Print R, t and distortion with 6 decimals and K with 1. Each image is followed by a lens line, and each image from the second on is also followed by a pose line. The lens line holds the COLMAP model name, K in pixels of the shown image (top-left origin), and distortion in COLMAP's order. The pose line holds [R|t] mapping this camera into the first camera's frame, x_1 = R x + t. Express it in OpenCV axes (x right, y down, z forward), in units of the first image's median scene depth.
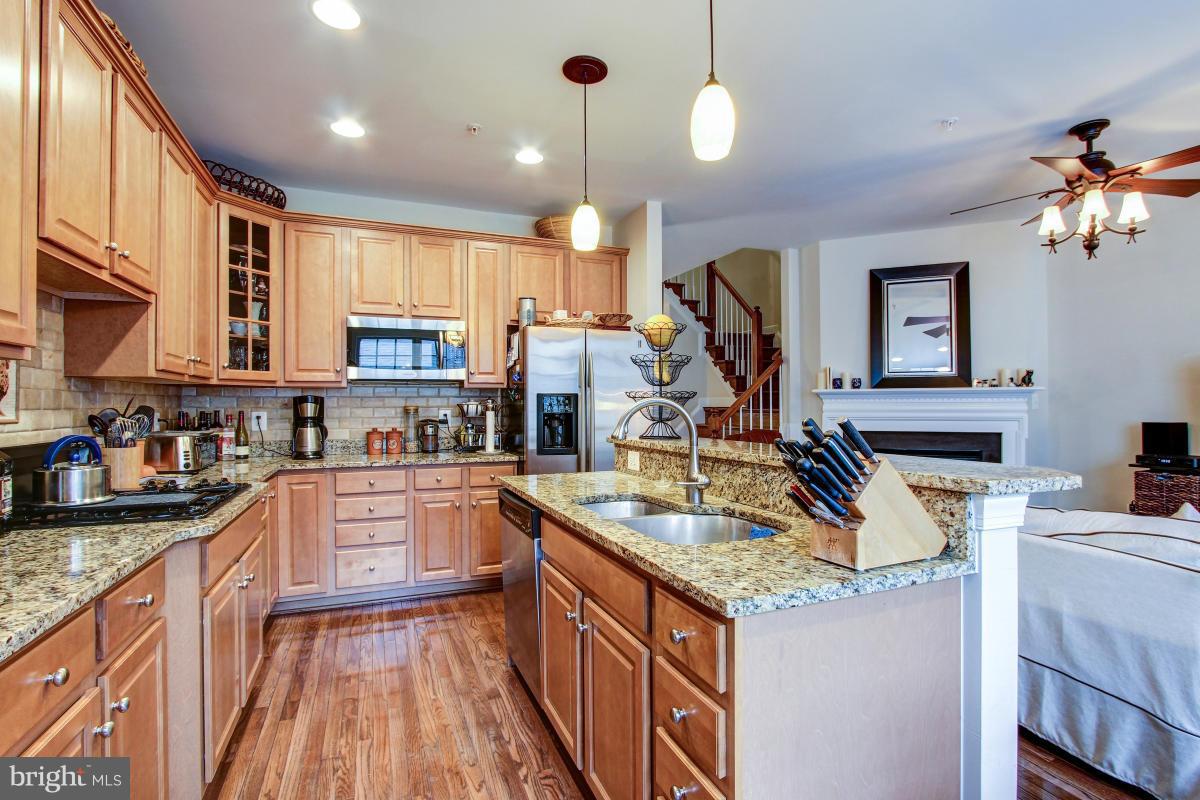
lens RADIAL K [[580.9, 0, 609.5], [0, 580.9, 403.0], [0, 0, 1]] dist [-0.021487, 0.001558]
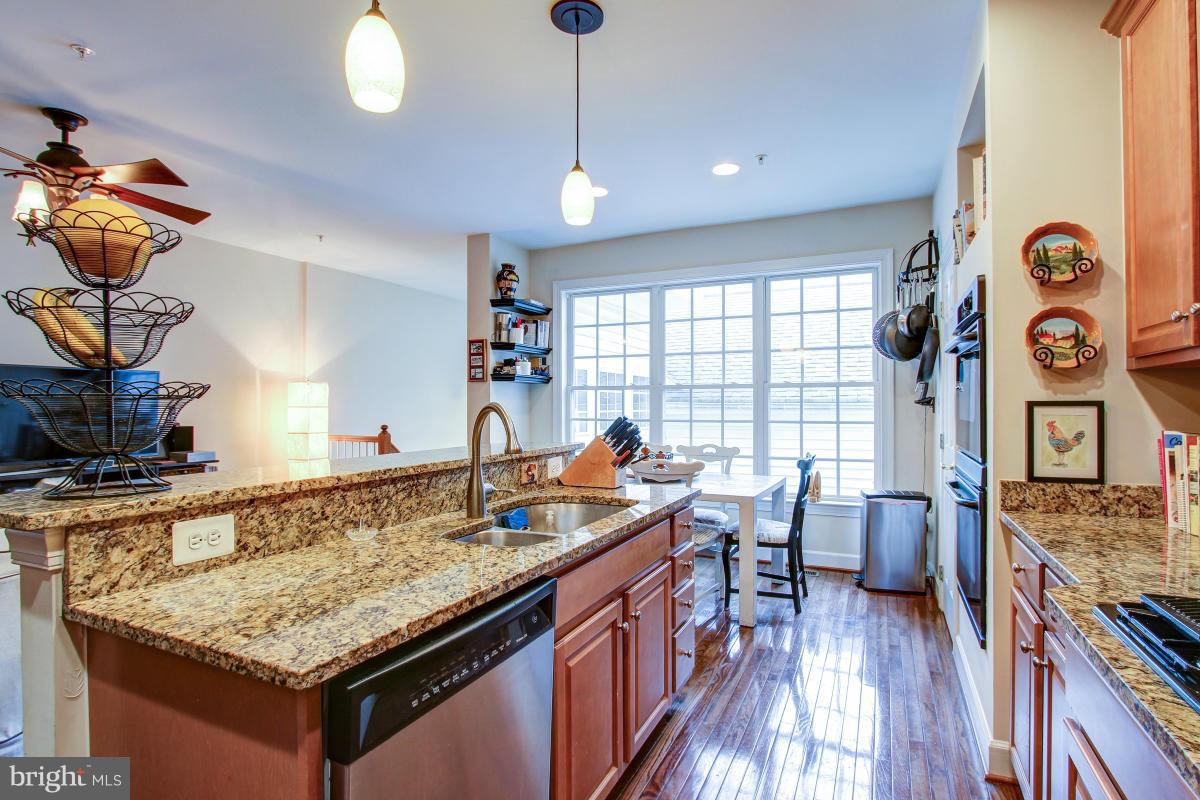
lens RADIAL K [[580.9, 0, 609.5], [0, 580.9, 403.0], [0, 0, 1]] dist [-0.021487, 0.001558]
pose [[-0.677748, 0.012705, 0.735184, -0.552806], [0.002653, 0.999886, -0.014833, 0.003816], [-0.735289, -0.008103, -0.677705, 1.205962]]
